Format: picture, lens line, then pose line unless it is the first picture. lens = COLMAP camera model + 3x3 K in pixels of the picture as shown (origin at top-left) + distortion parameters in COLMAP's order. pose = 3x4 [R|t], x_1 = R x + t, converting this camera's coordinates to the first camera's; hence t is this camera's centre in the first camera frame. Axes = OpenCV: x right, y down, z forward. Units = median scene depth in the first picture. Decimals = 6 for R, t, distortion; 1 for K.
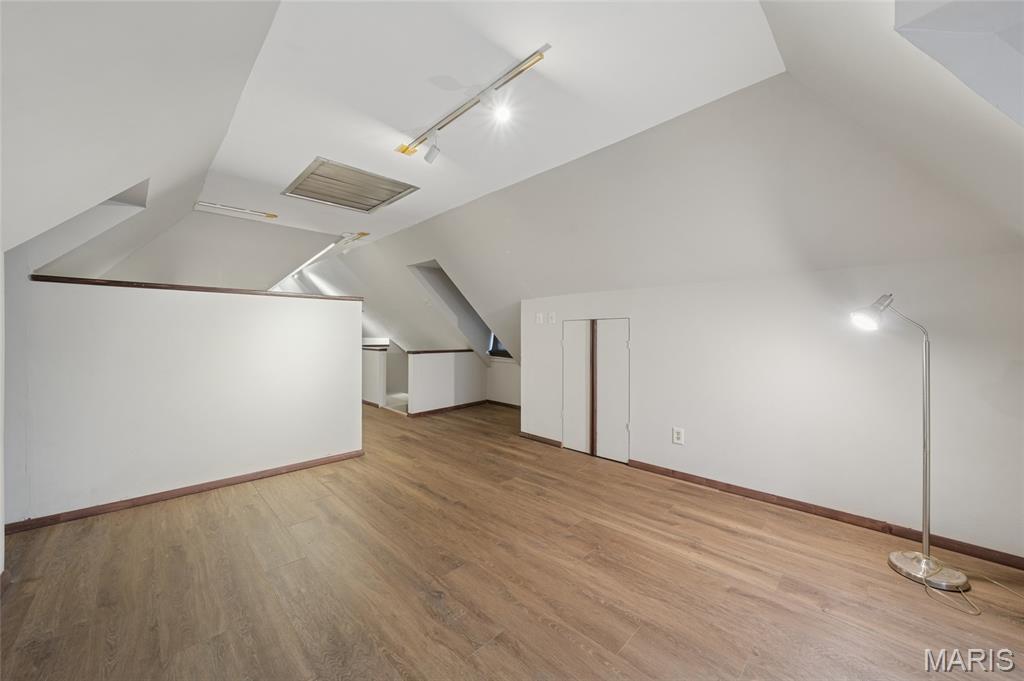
lens RADIAL K [[377.6, 0, 516.1], [0, 377.6, 333.5], [0, 0, 1]] dist [-0.000619, -0.000049]
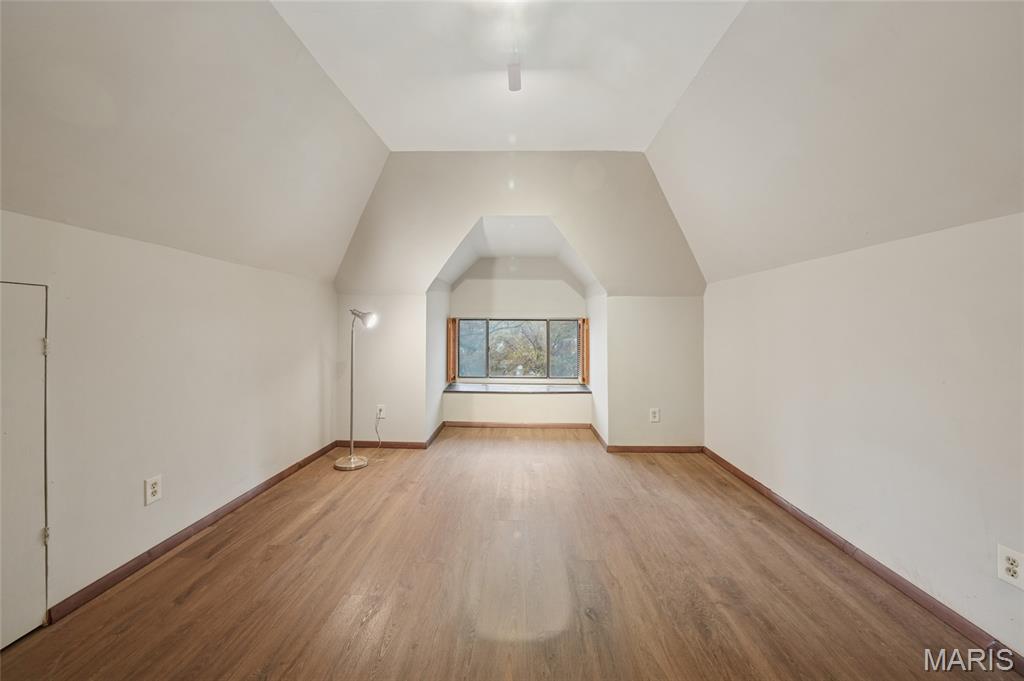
lens RADIAL K [[377.6, 0, 516.1], [0, 377.6, 333.5], [0, 0, 1]] dist [-0.000619, -0.000049]
pose [[-0.686586, -0.009012, 0.726993, -0.597975], [-0.009455, 0.999949, 0.003465, 0.016018], [-0.726987, -0.004495, -0.686637, 1.429373]]
